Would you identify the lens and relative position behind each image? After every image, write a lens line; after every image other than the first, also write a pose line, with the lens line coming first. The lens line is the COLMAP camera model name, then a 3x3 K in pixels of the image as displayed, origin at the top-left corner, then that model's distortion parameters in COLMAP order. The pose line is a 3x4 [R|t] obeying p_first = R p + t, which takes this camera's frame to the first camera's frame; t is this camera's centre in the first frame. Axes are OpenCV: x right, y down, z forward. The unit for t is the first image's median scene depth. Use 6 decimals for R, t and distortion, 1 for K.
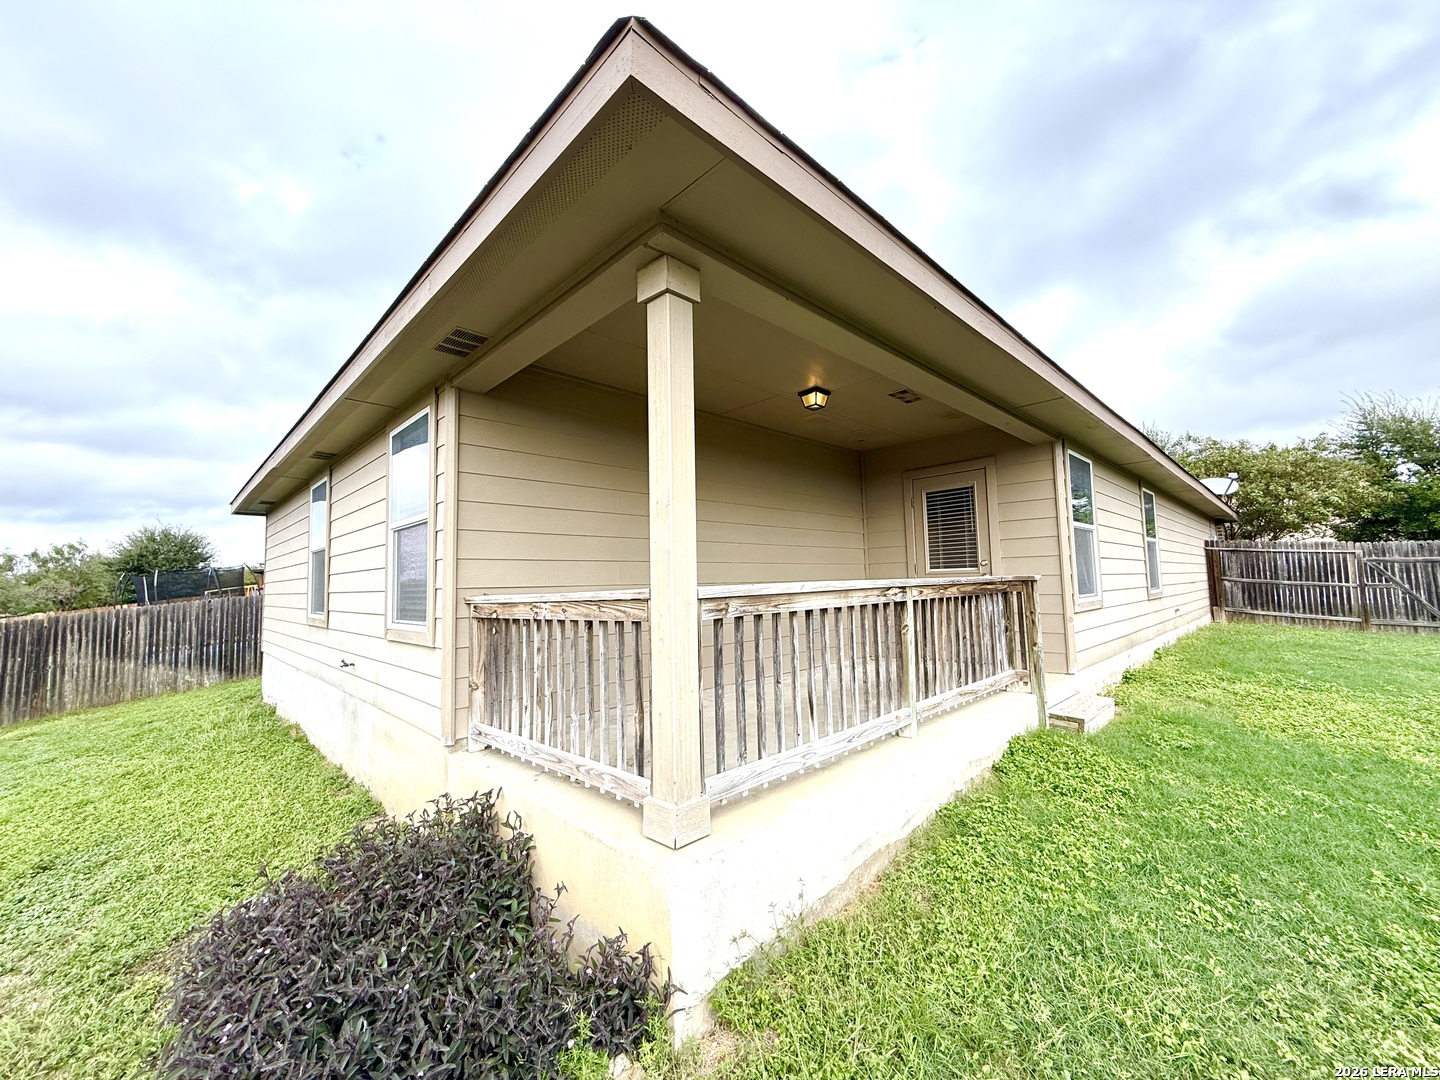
lens RADIAL K [[574.5, 0, 721.7], [0, 574.5, 542.1], [0, 0, 1]] dist [-0.000113, 0.000068]
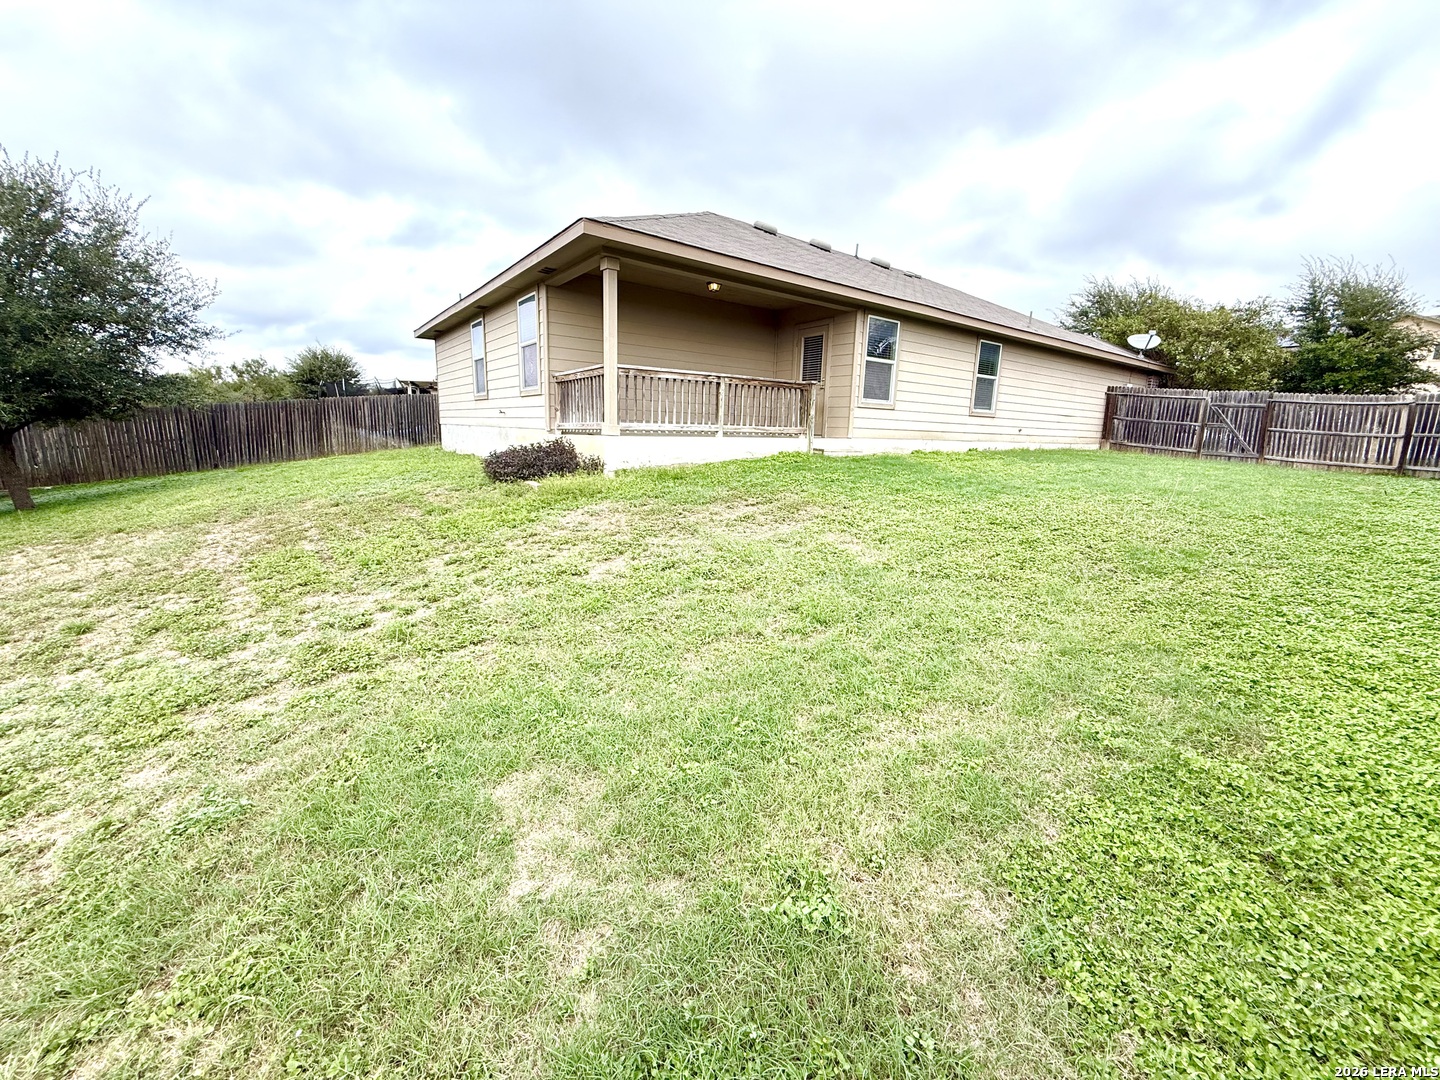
lens RADIAL K [[574.5, 0, 719.7], [0, 574.5, 542.3], [0, 0, 1]] dist [-0.000113, 0.000068]
pose [[0.988324, 0.079792, -0.129806, 0.381890], [-0.042906, 0.963186, 0.265389, 0.059568], [0.146203, -0.256720, 0.955363, -0.855388]]
